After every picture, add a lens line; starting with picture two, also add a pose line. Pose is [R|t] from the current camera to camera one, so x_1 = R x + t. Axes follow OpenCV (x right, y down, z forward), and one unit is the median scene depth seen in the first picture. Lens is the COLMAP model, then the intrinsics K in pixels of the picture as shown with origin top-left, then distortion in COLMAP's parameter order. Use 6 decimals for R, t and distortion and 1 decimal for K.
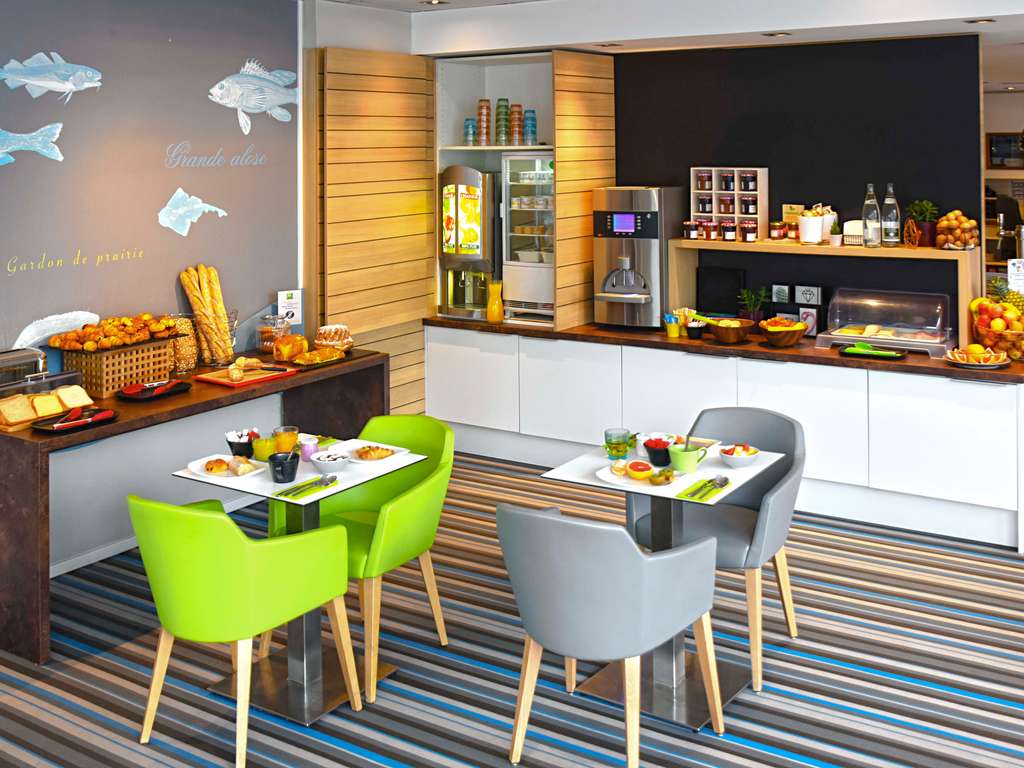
lens RADIAL K [[1058.2, 0, 512.0], [0, 1058.2, 384.0], [0, 0, 1]] dist [0.011240, 0.021894]
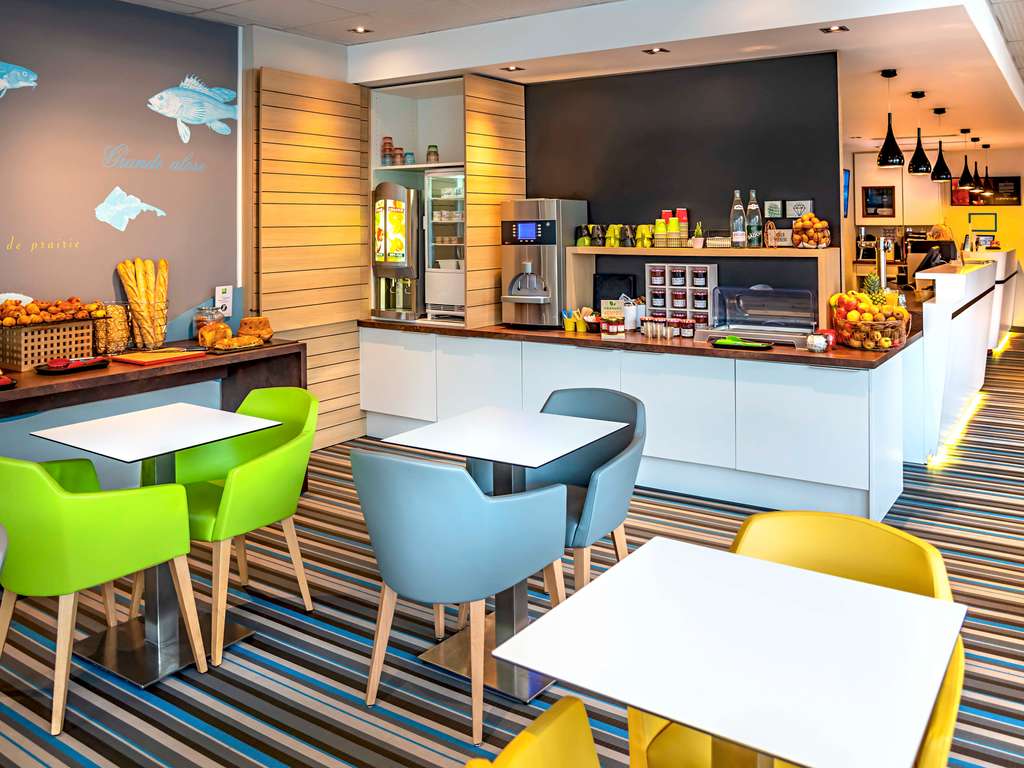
lens RADIAL K [[834.4, 0, 512.0], [0, 834.4, 384.0], [0, 0, 1]] dist [-0.008985, -0.002993]
pose [[0.999749, 0.021436, 0.006441, 0.087726], [-0.021211, 0.999225, -0.033165, 0.036649], [-0.007147, 0.033020, 0.999429, 0.134845]]
